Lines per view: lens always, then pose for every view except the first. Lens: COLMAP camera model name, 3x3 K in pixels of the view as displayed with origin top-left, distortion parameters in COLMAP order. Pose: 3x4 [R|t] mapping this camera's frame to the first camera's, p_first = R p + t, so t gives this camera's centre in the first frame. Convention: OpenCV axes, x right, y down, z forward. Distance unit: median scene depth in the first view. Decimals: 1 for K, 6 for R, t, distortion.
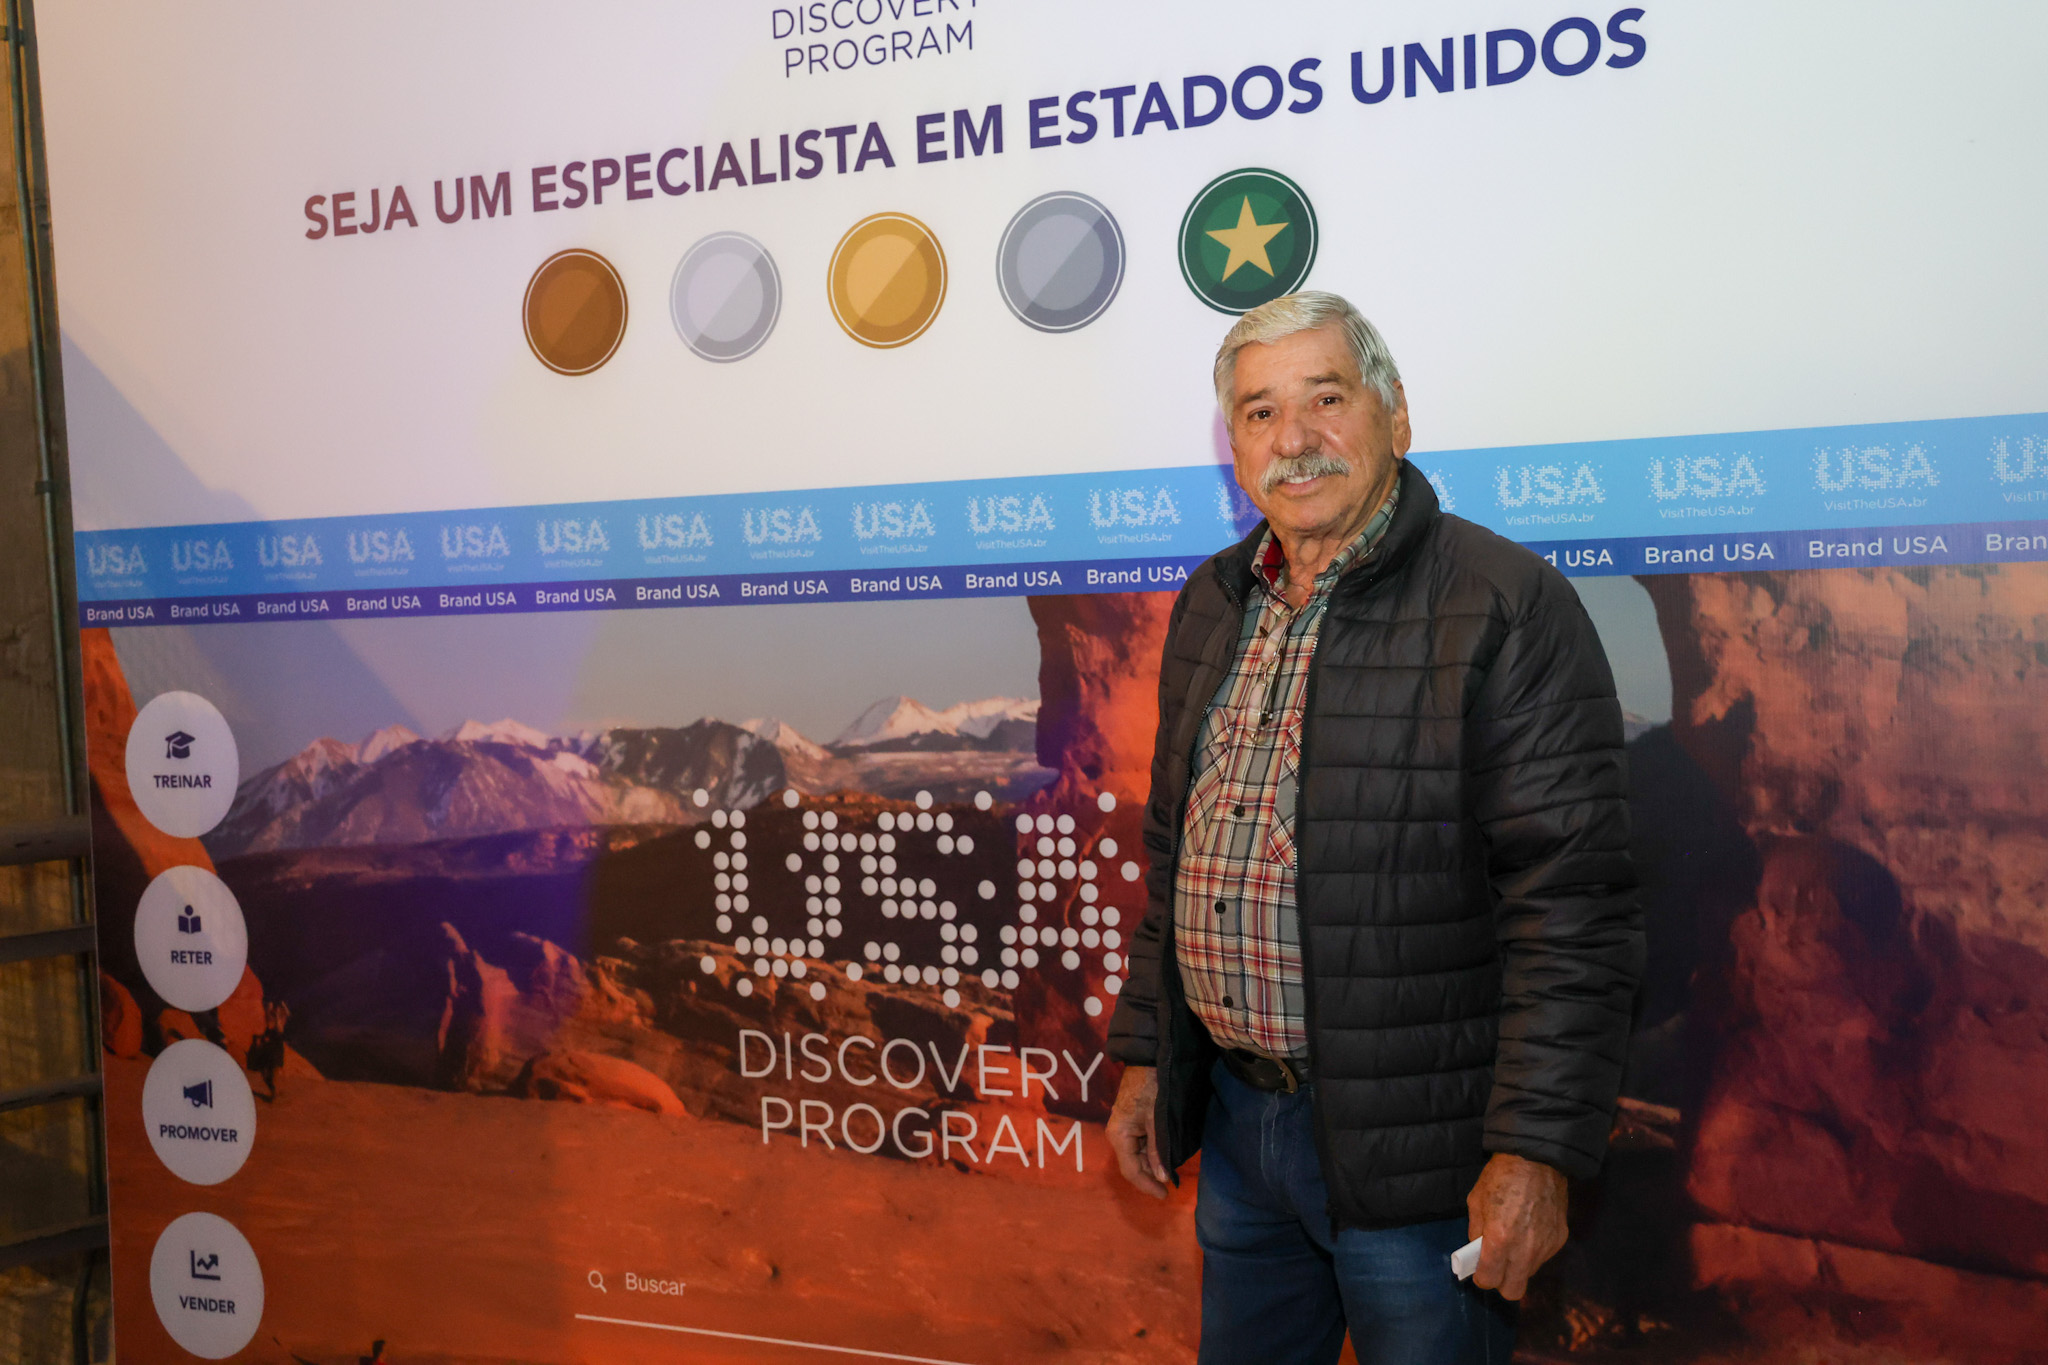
lens RADIAL K [[2166.1, 0, 1033.7], [0, 2166.1, 659.0], [0, 0, 1]] dist [0.062684, 0.087130]
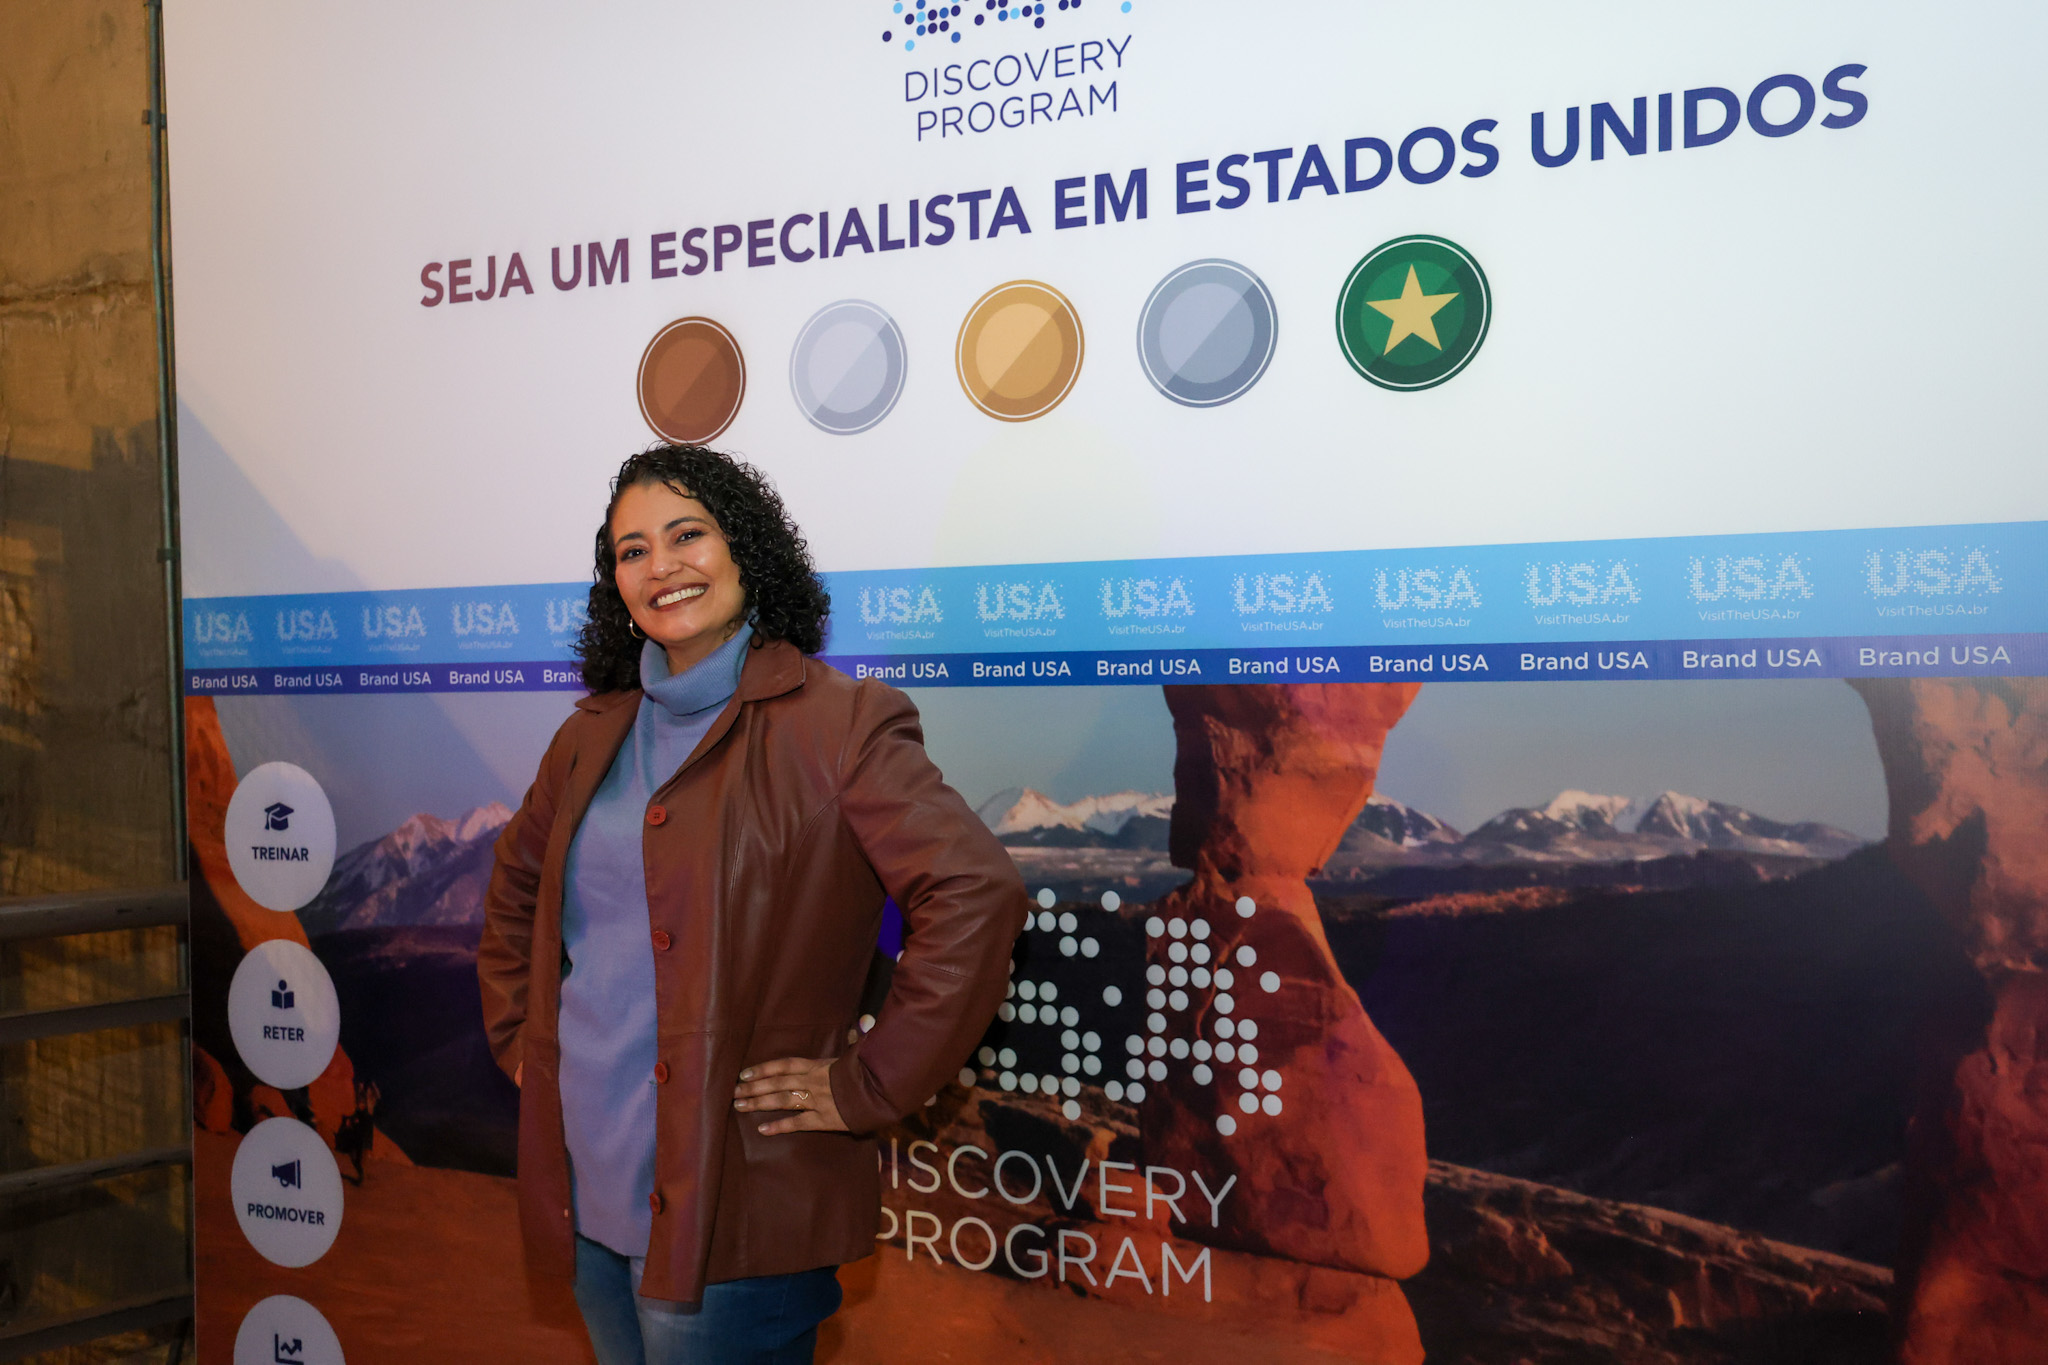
lens RADIAL K [[1957.7, 0, 1027.7], [0, 1957.7, 672.3], [0, 0, 1]] dist [0.011814, 0.100605]
pose [[0.999605, 0.020284, -0.019456, -0.043758], [-0.020840, 0.999368, -0.028812, -0.008460], [0.018859, 0.029206, 0.999395, 0.142821]]
